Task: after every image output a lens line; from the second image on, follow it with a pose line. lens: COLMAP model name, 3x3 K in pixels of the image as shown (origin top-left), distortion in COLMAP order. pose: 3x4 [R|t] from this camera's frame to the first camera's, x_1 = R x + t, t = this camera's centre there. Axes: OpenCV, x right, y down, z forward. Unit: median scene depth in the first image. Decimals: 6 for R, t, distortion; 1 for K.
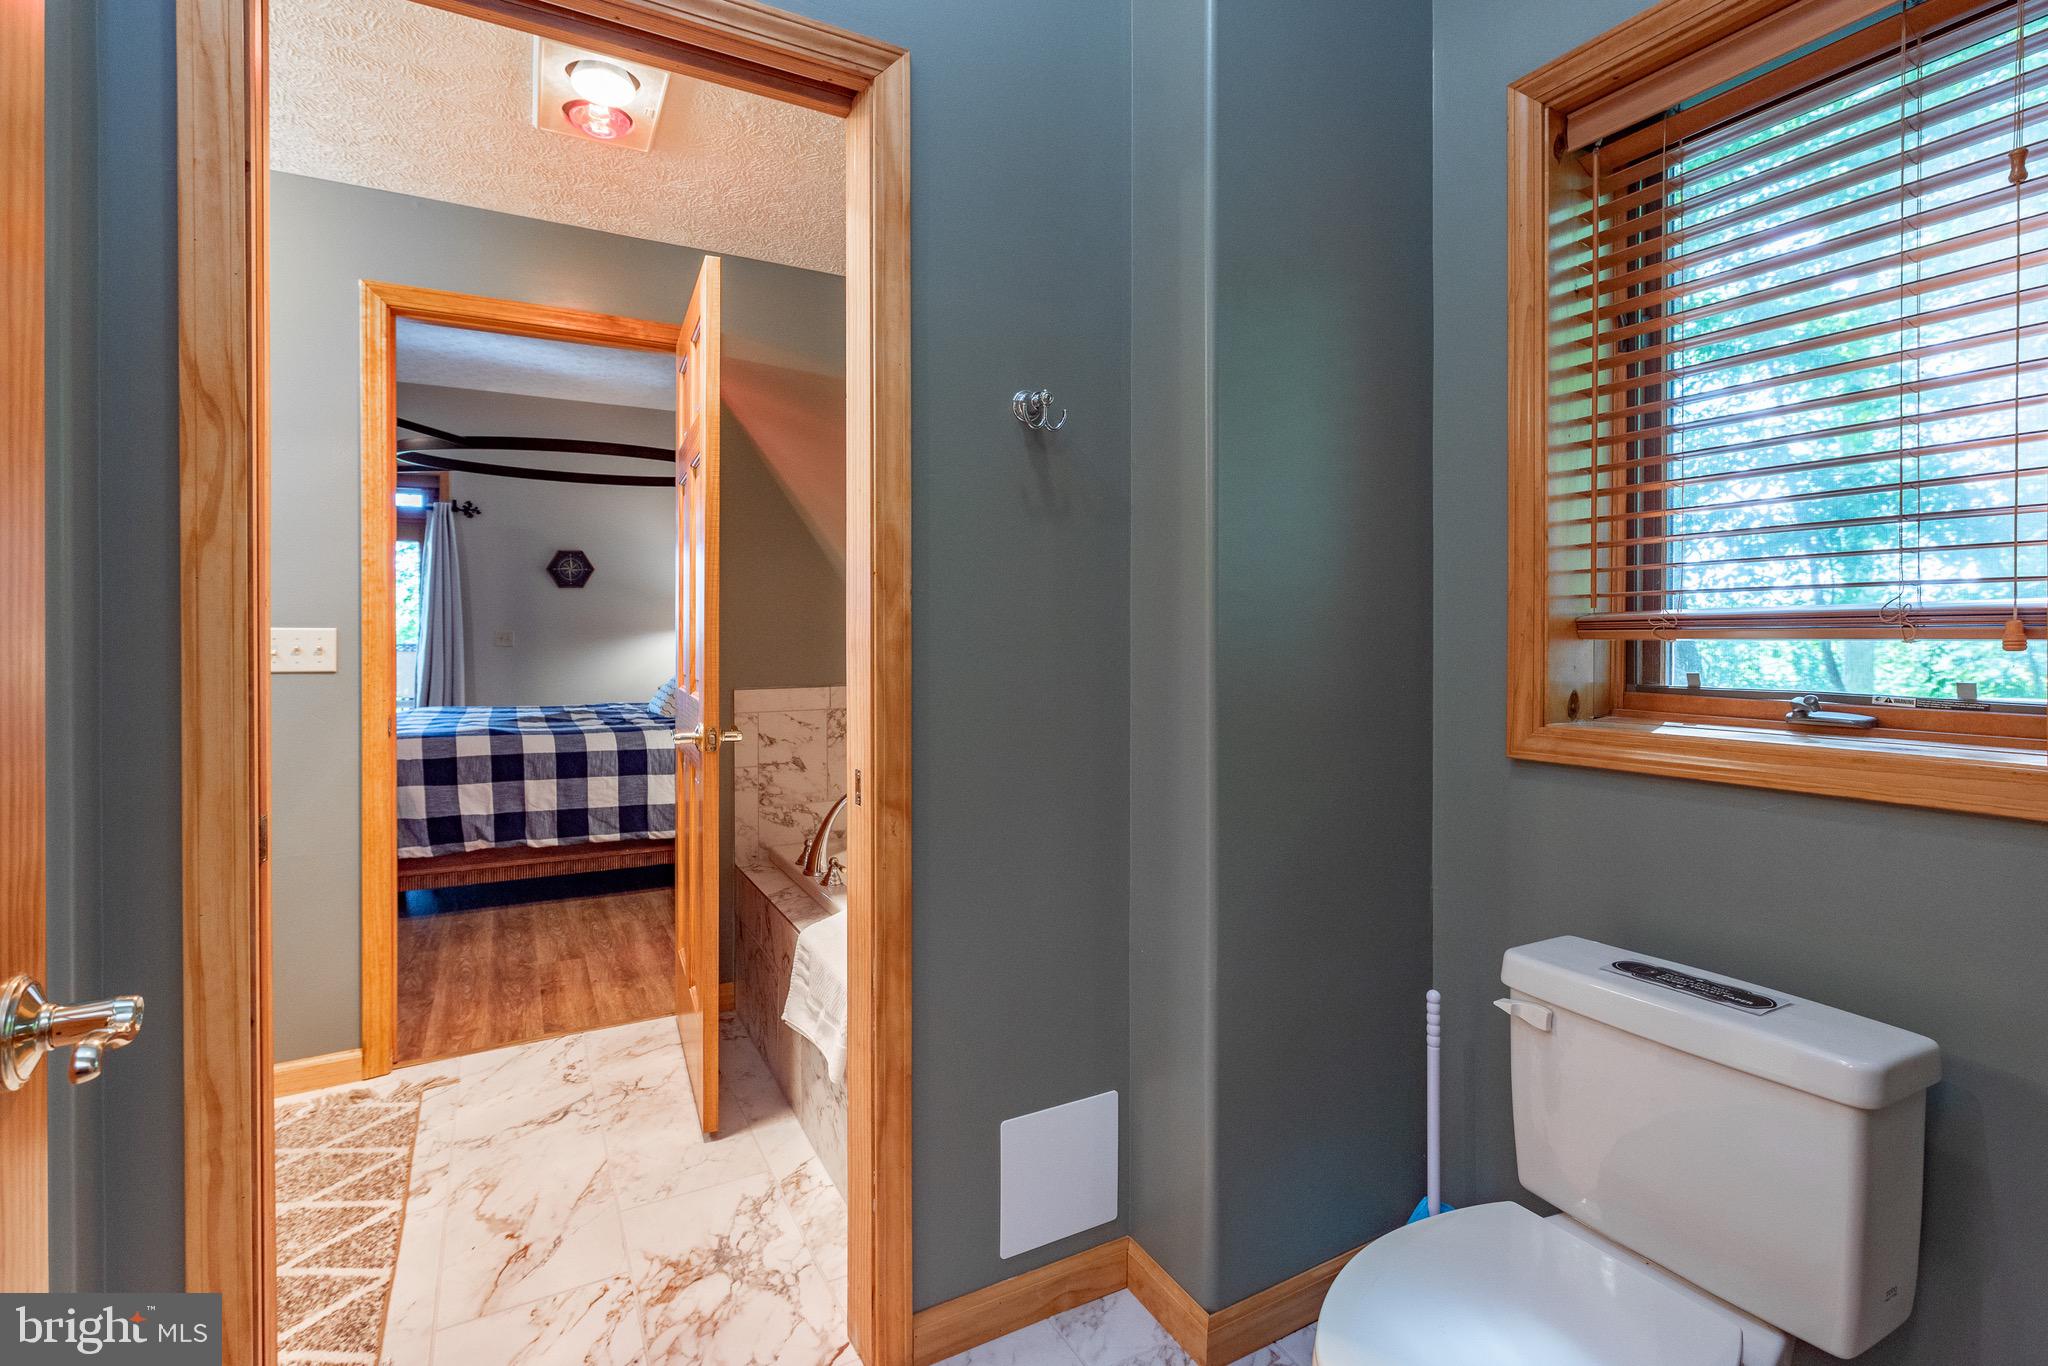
lens RADIAL K [[940.1, 0, 1010.0], [0, 940.1, 686.1], [0, 0, 1]] dist [-0.002001, -0.000396]
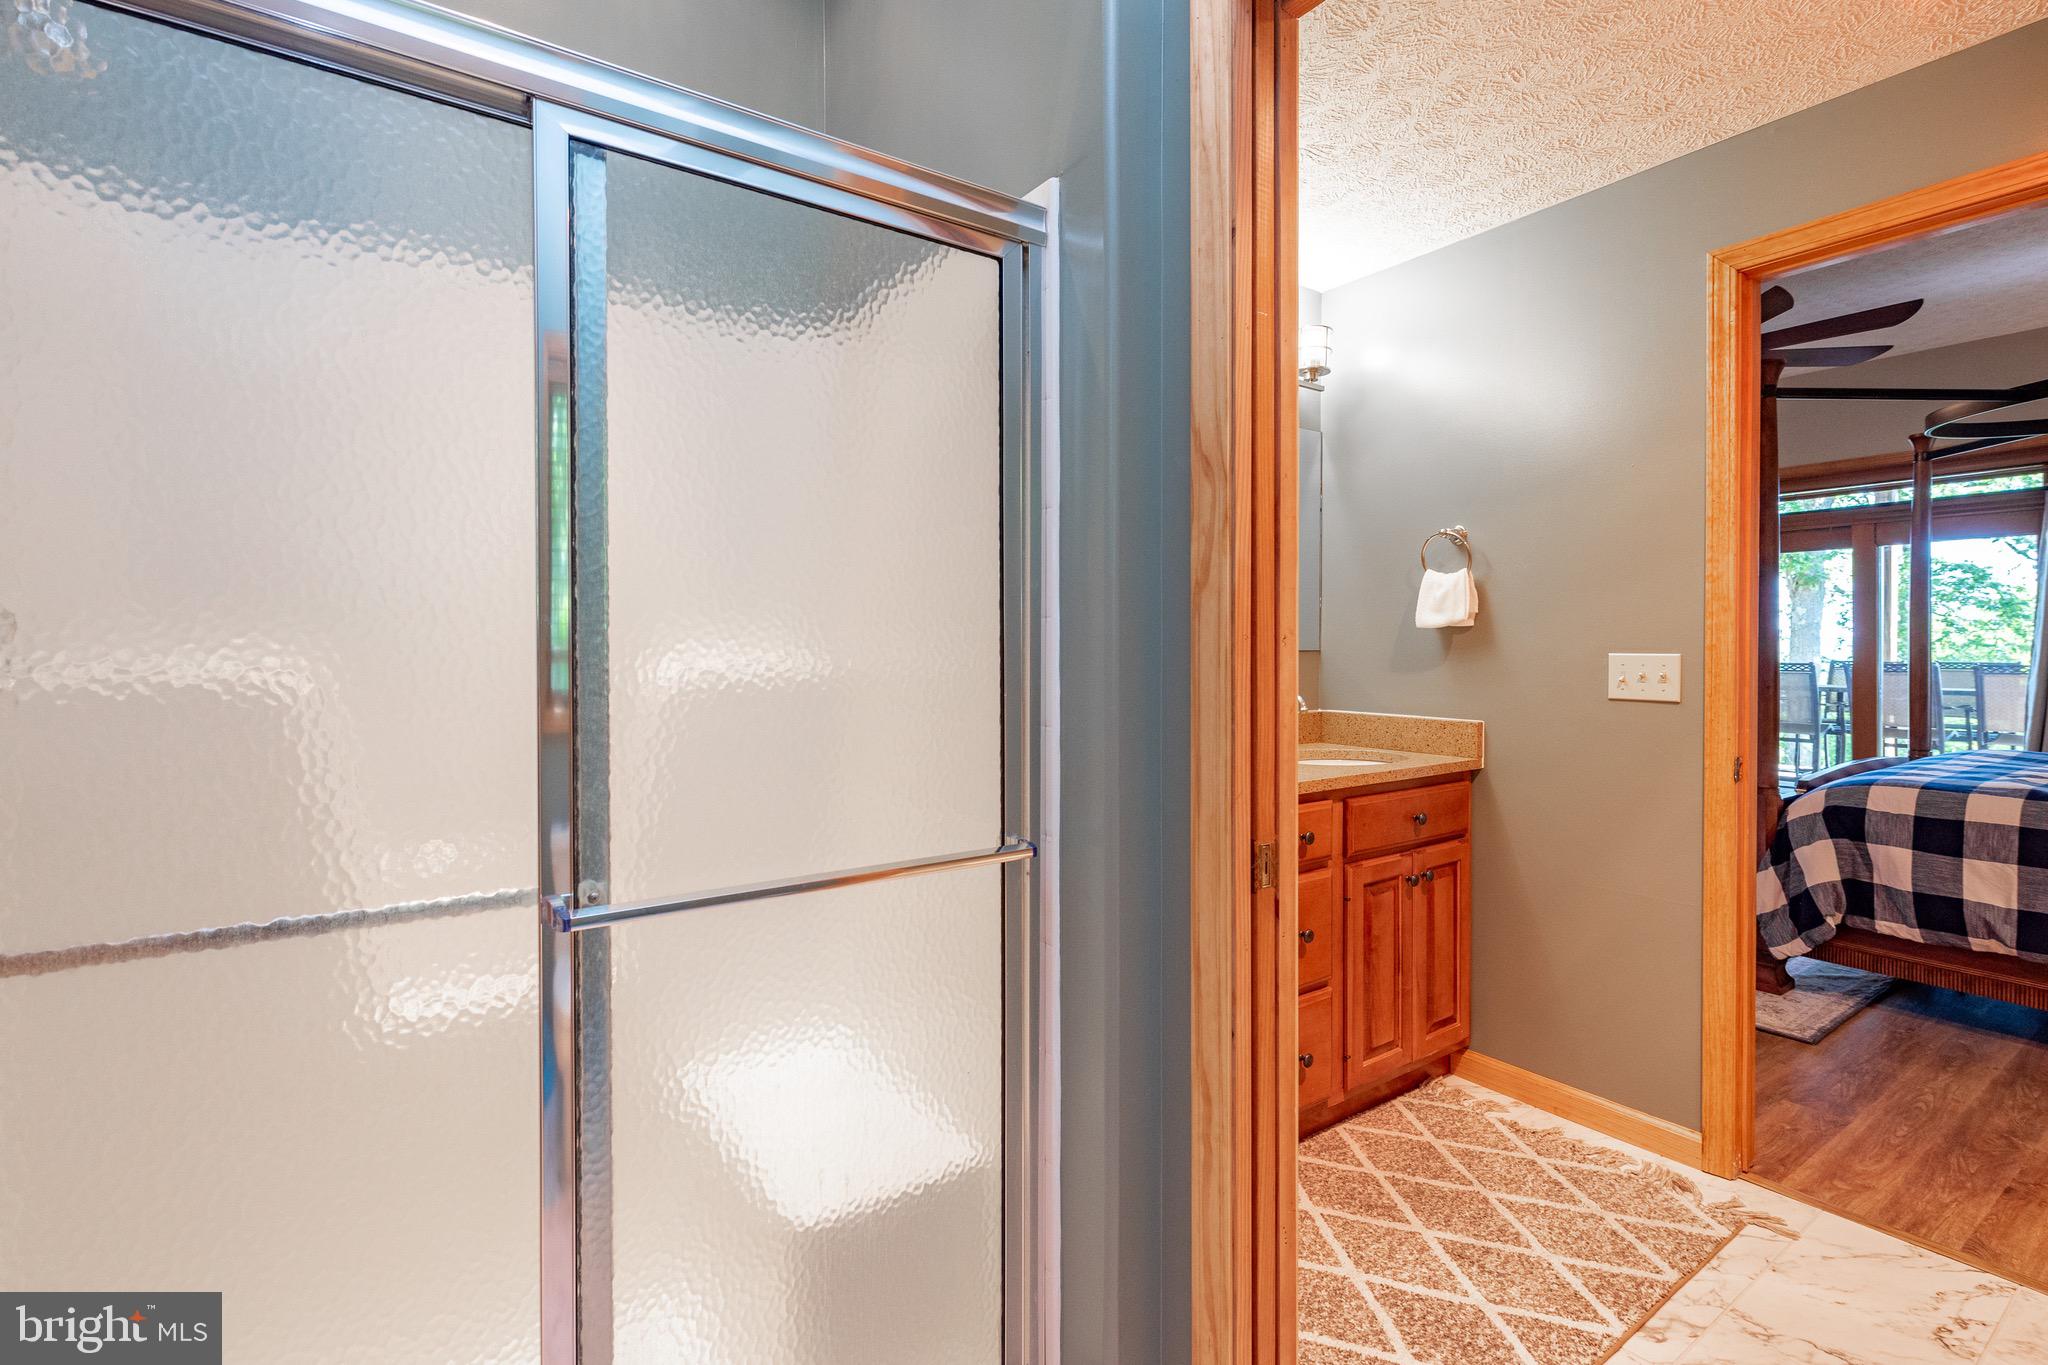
lens RADIAL K [[967.6, 0, 1112.2], [0, 967.6, 671.0], [0, 0, 1]] dist [0.000728, 0.000022]
pose [[0.141446, 0.025467, -0.989618, 0.122522], [-0.055183, 0.998318, 0.017804, -0.032346], [0.988407, 0.052092, 0.142613, 0.338397]]
